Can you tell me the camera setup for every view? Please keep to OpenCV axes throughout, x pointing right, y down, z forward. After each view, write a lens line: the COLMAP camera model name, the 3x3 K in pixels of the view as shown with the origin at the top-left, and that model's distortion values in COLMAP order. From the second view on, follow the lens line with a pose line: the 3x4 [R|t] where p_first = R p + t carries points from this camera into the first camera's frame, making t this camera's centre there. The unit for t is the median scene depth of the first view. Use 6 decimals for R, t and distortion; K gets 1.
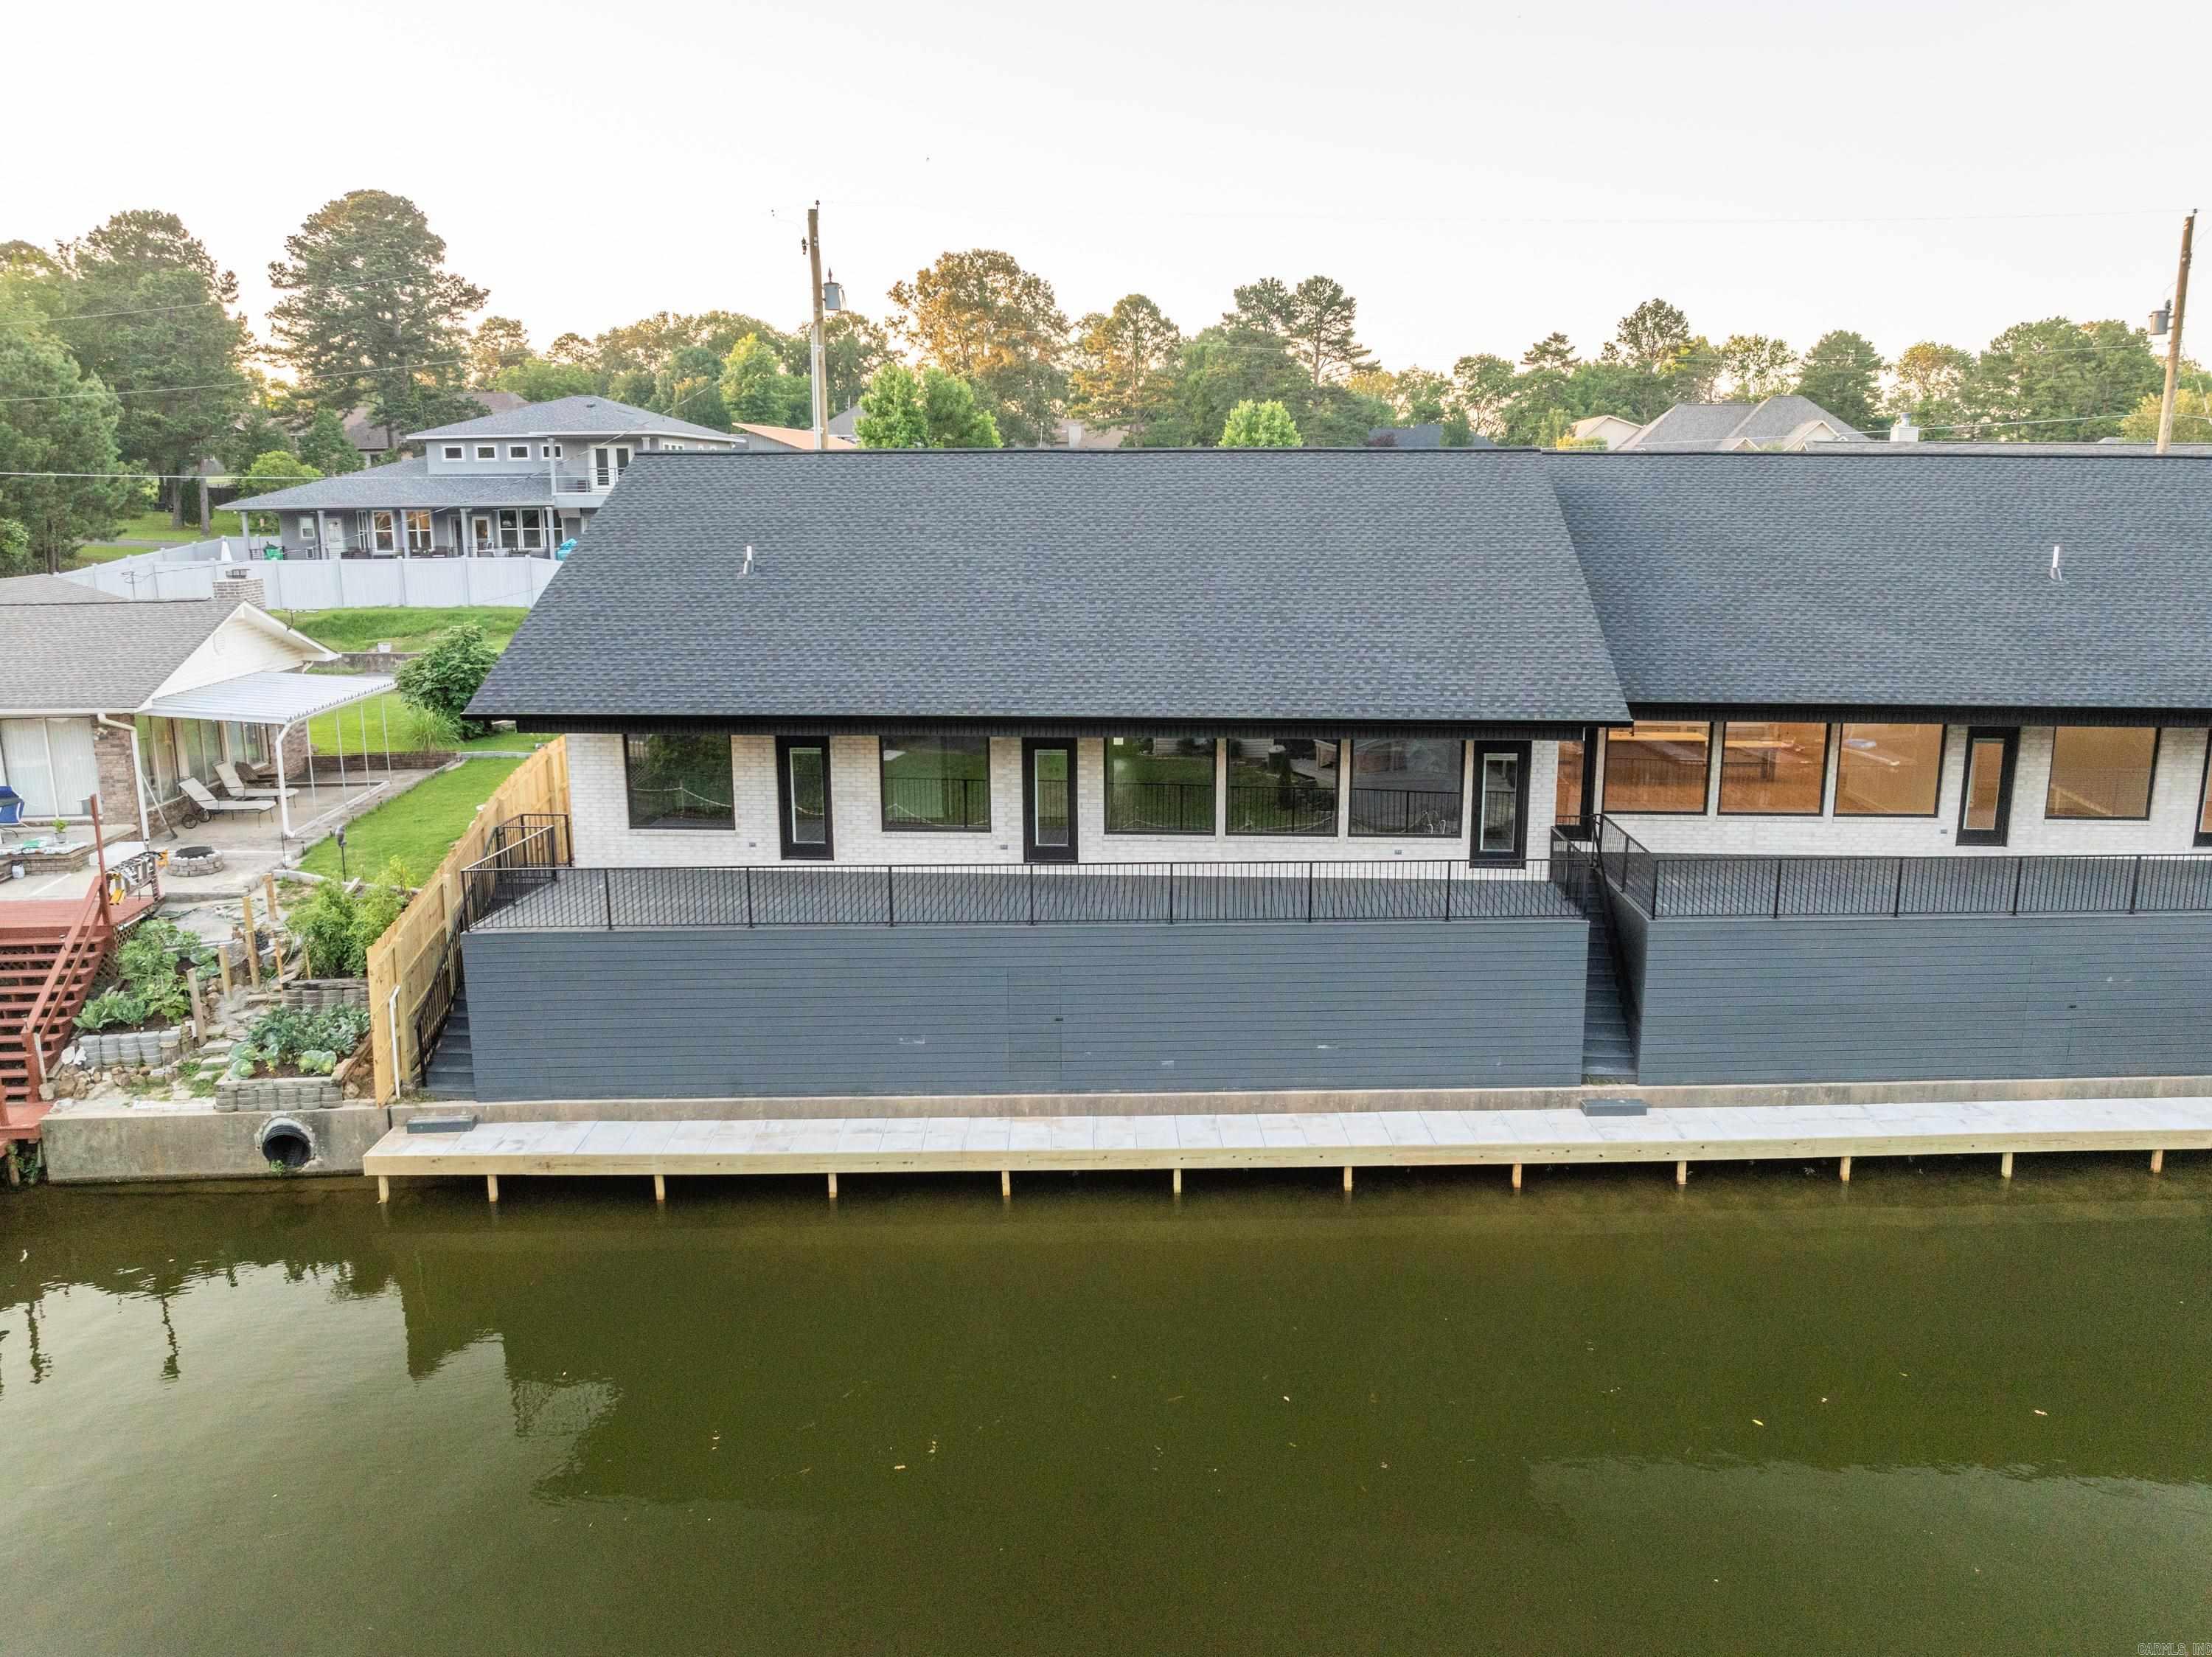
lens RADIAL K [[1587.9, 0, 1115.1], [0, 1587.9, 821.7], [0, 0, 1]] dist [-0.030793, -0.002228]
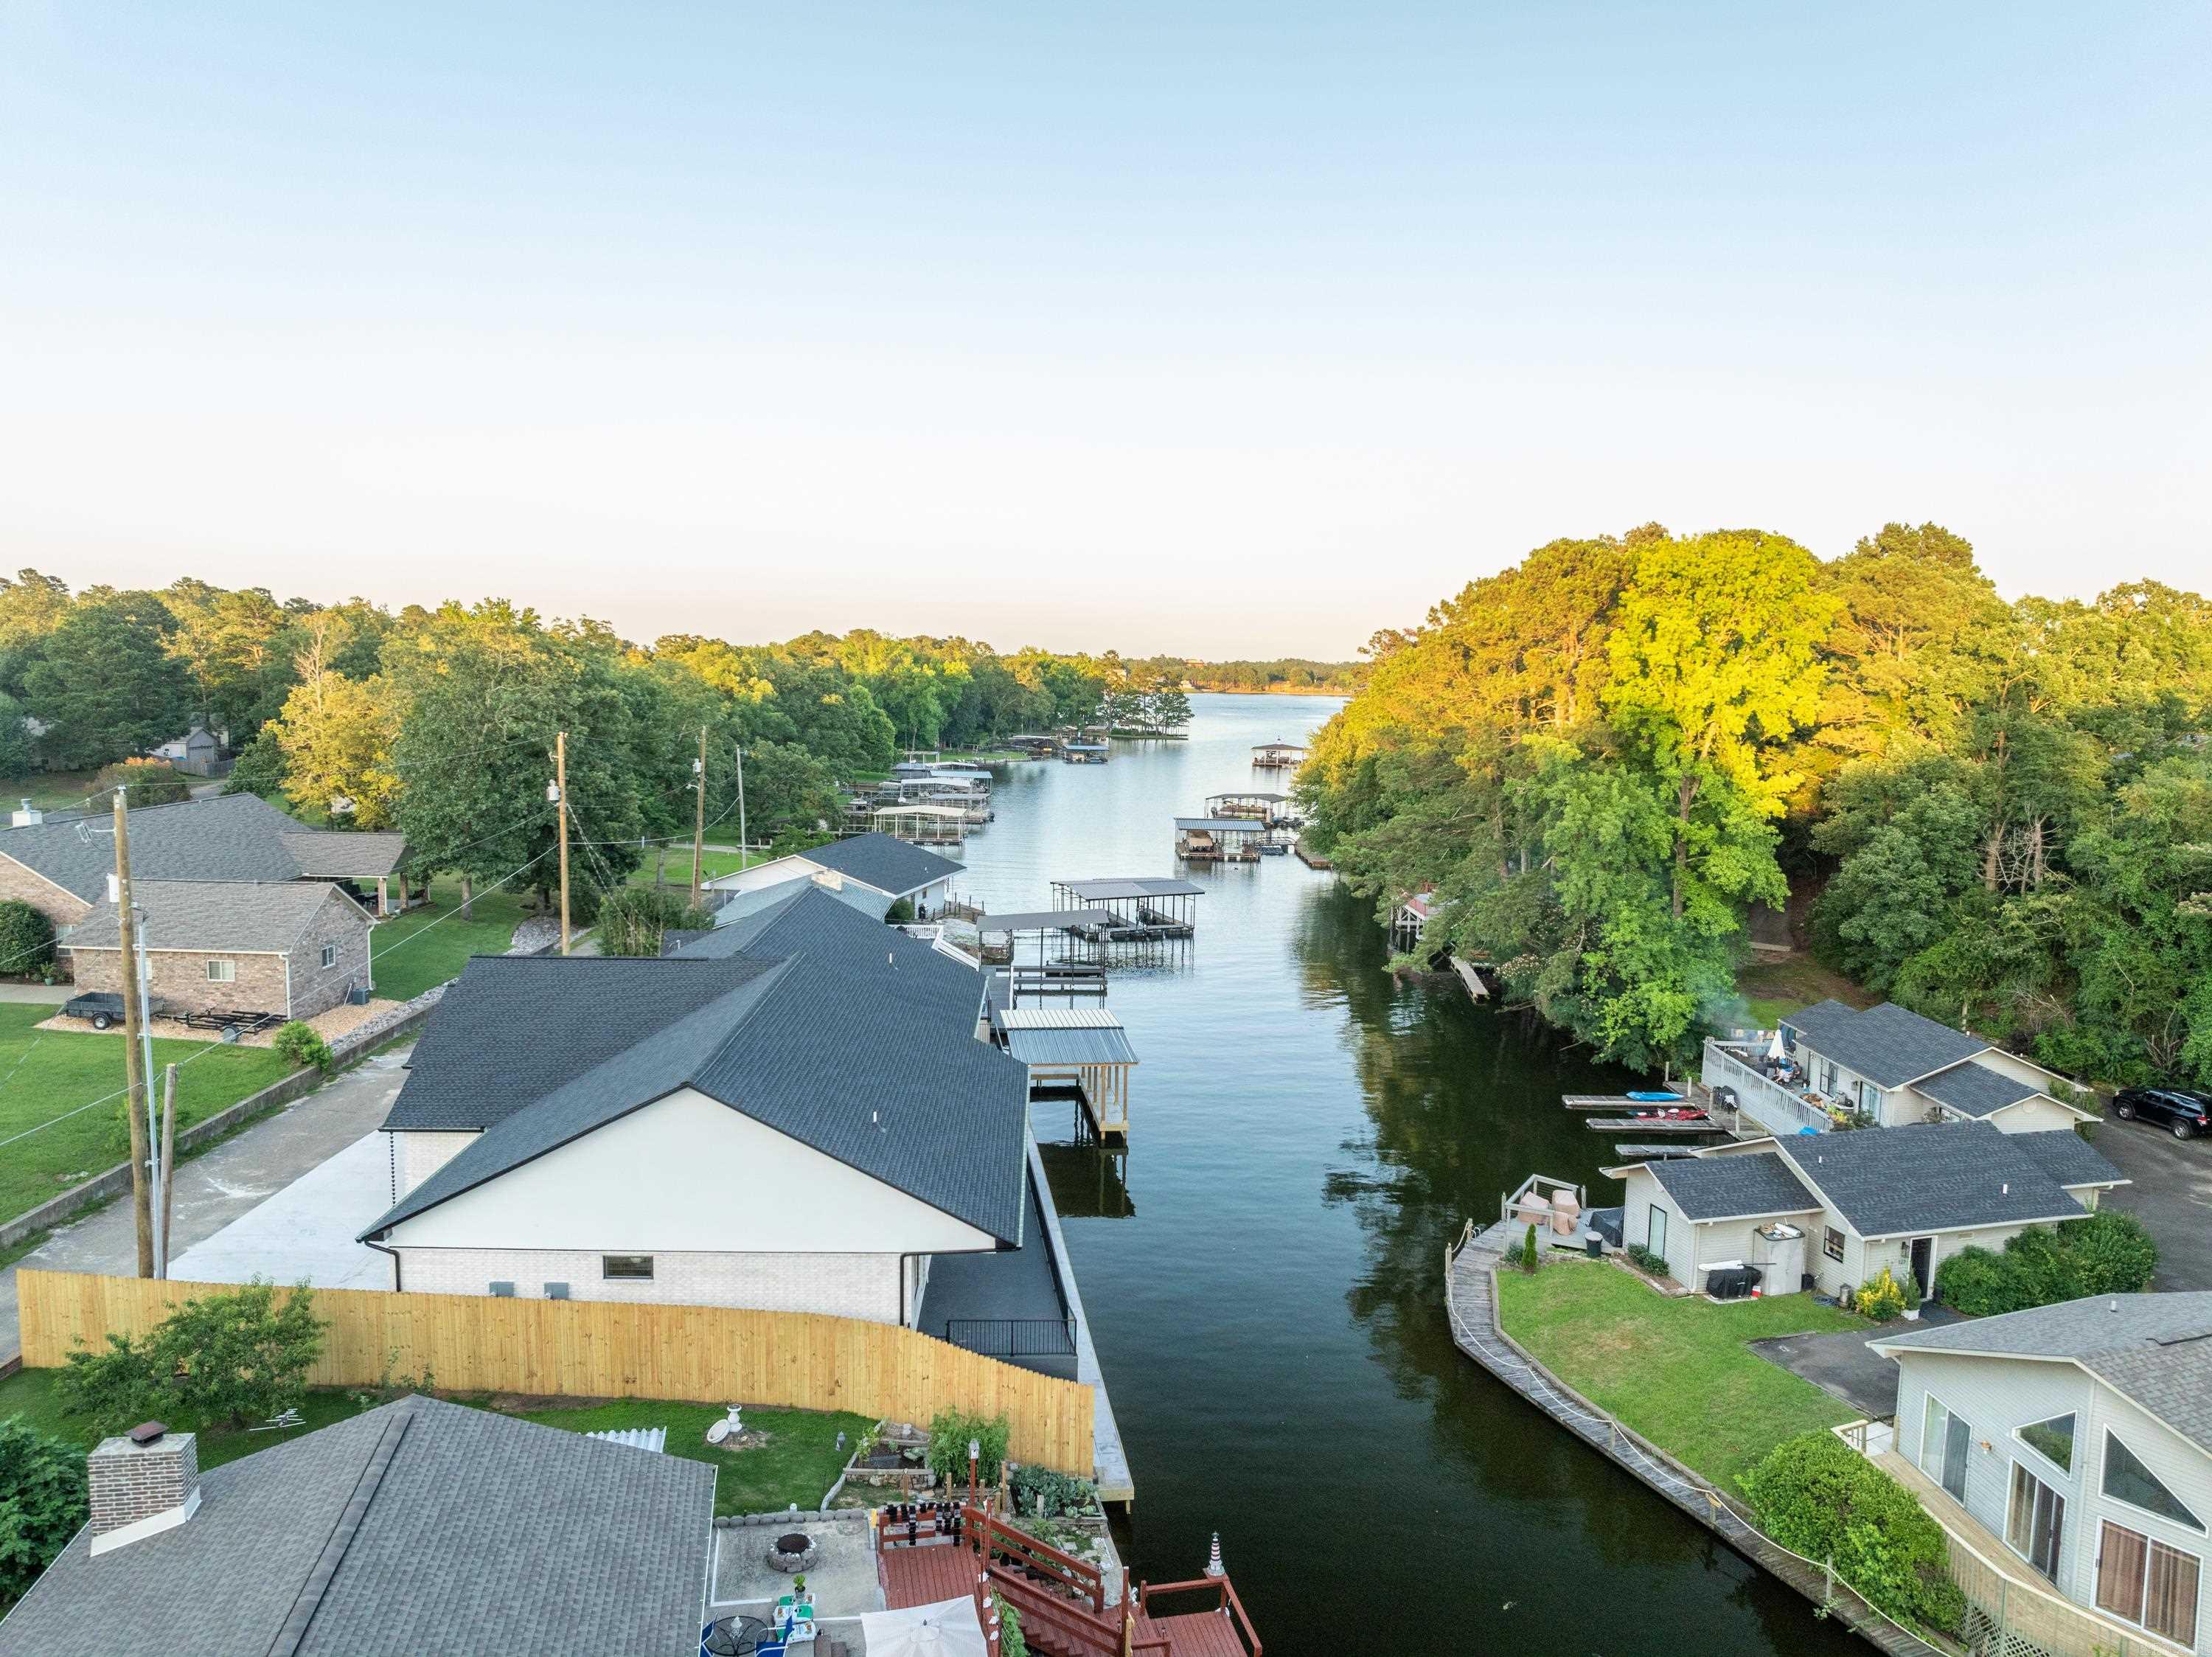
lens RADIAL K [[1561.2, 0, 1118.7], [0, 1561.2, 822.2], [0, 0, 1]] dist [-0.041844, -0.003816]
pose [[-0.109410, -0.098124, 0.989142, -1.736723], [0.190711, 0.974556, 0.117772, -0.582568], [-0.975530, 0.201525, -0.087913, 0.852280]]
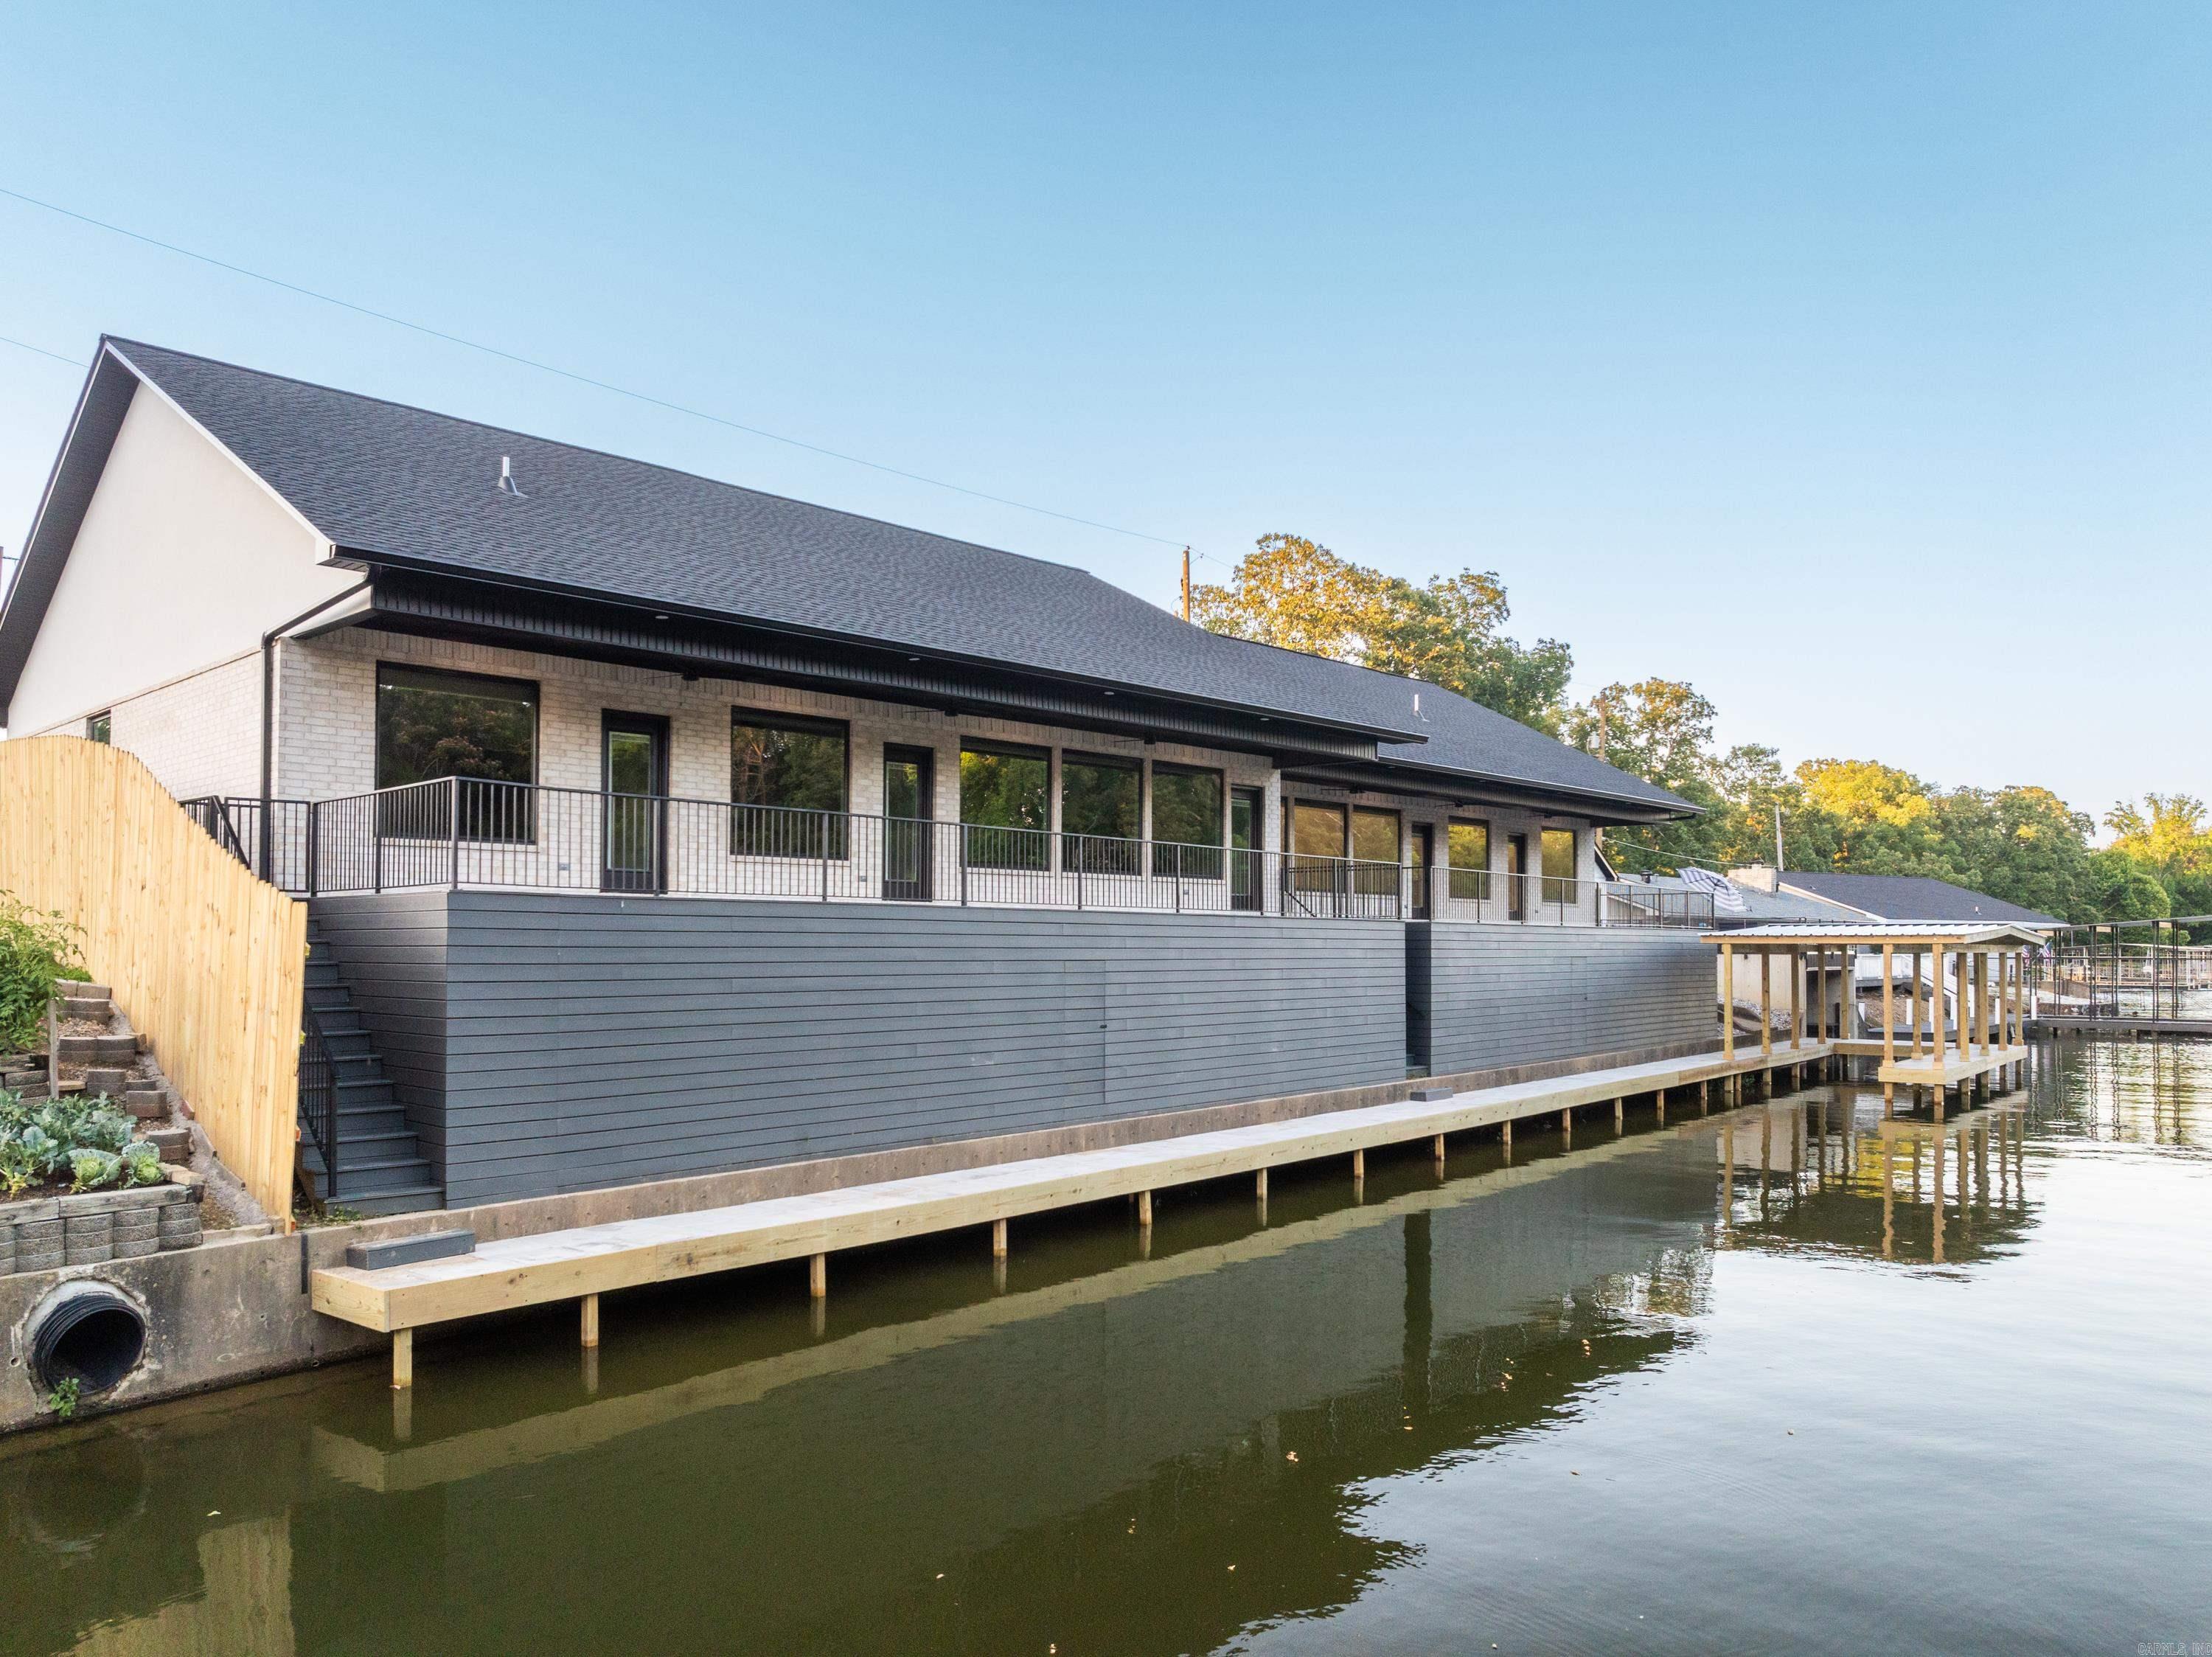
lens RADIAL K [[1590.1, 0, 1103.7], [0, 1590.1, 919.7], [0, 0, 1]] dist [-0.045201, 0.010354]
pose [[0.644813, 0.017226, 0.764146, -0.596794], [0.152622, 0.976711, -0.150806, 0.173800], [-0.748948, 0.213867, 0.627167, 0.412376]]
